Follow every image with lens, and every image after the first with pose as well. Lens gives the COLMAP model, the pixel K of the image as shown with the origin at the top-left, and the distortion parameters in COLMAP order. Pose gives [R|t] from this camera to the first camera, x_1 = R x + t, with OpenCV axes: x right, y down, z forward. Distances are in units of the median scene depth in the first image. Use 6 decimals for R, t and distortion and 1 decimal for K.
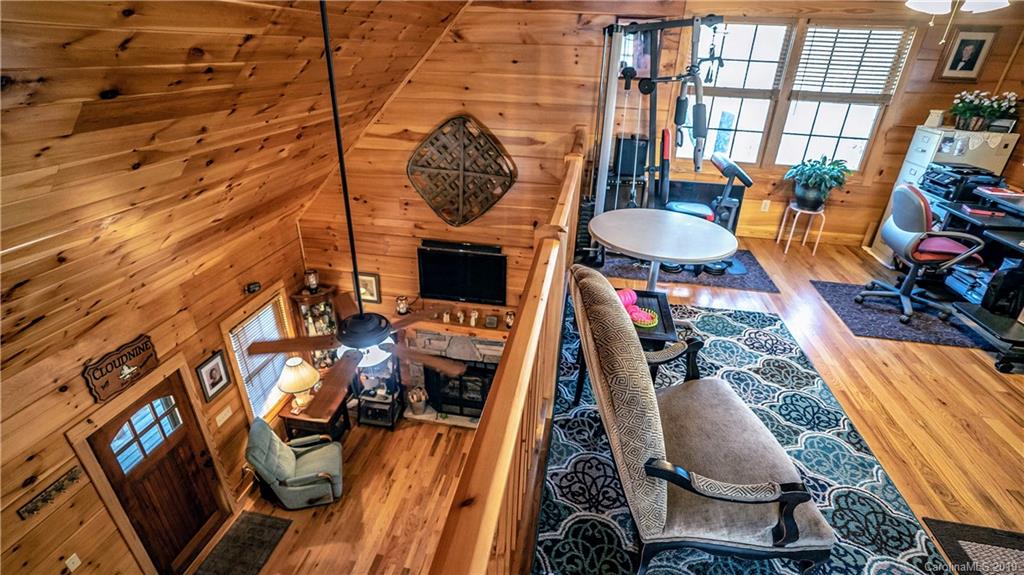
lens RADIAL K [[475.9, 0, 509.6], [0, 475.9, 295.4], [0, 0, 1]] dist [-0.060416, 0.022075]
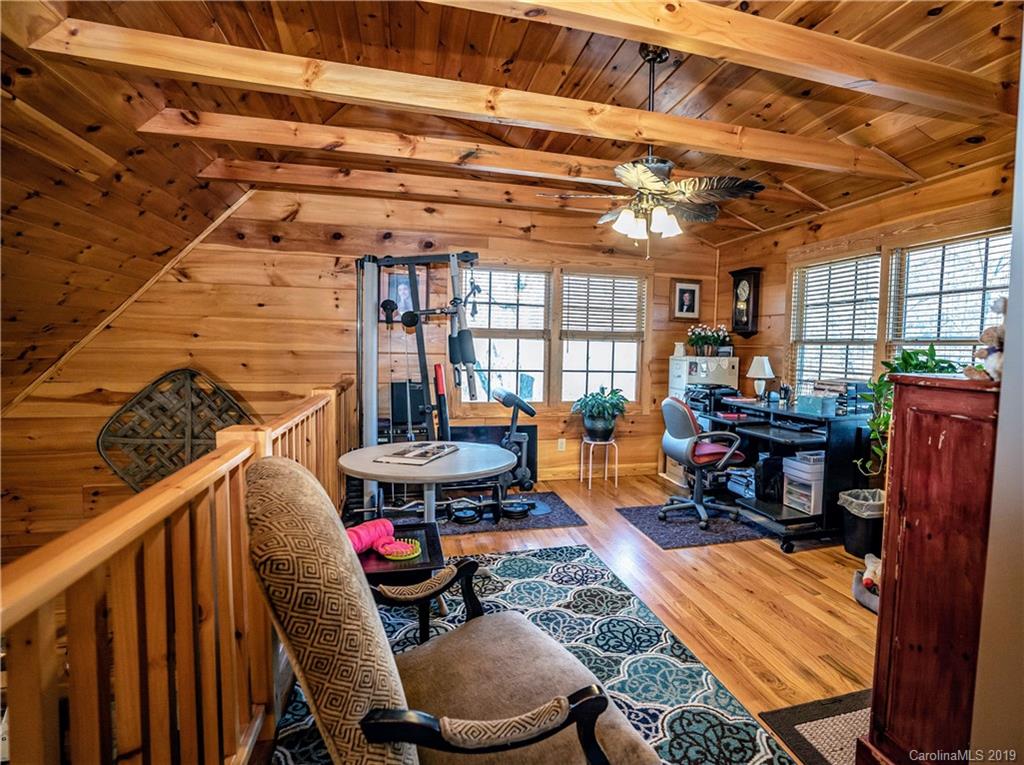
lens RADIAL K [[539.8, 0, 575.0], [0, 539.8, 386.3], [0, 0, 1]] dist [-0.059268, 0.014336]
pose [[0.887455, -0.030006, 0.459918, 0.089987], [0.206461, 0.918040, -0.338492, 0.096190], [-0.412066, 0.395351, 0.820914, 0.054514]]
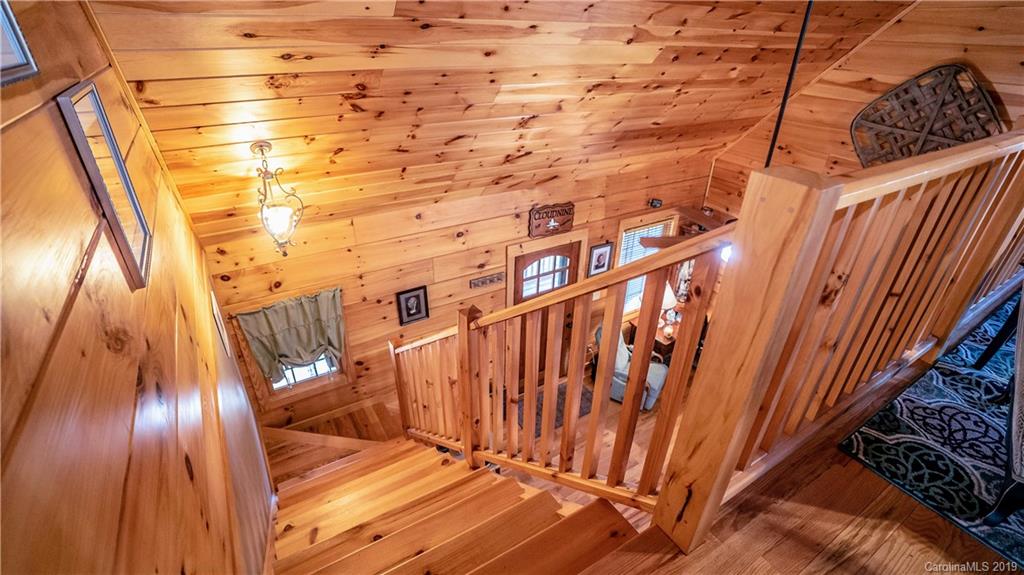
lens RADIAL K [[475.9, 0, 511.2], [0, 475.9, 289.5], [0, 0, 1]] dist [-0.060416, 0.022075]
pose [[0.673187, 0.355103, -0.648630, 0.043198], [-0.342744, 0.927079, 0.151824, 0.174898], [0.655244, 0.120108, 0.745807, -0.074832]]
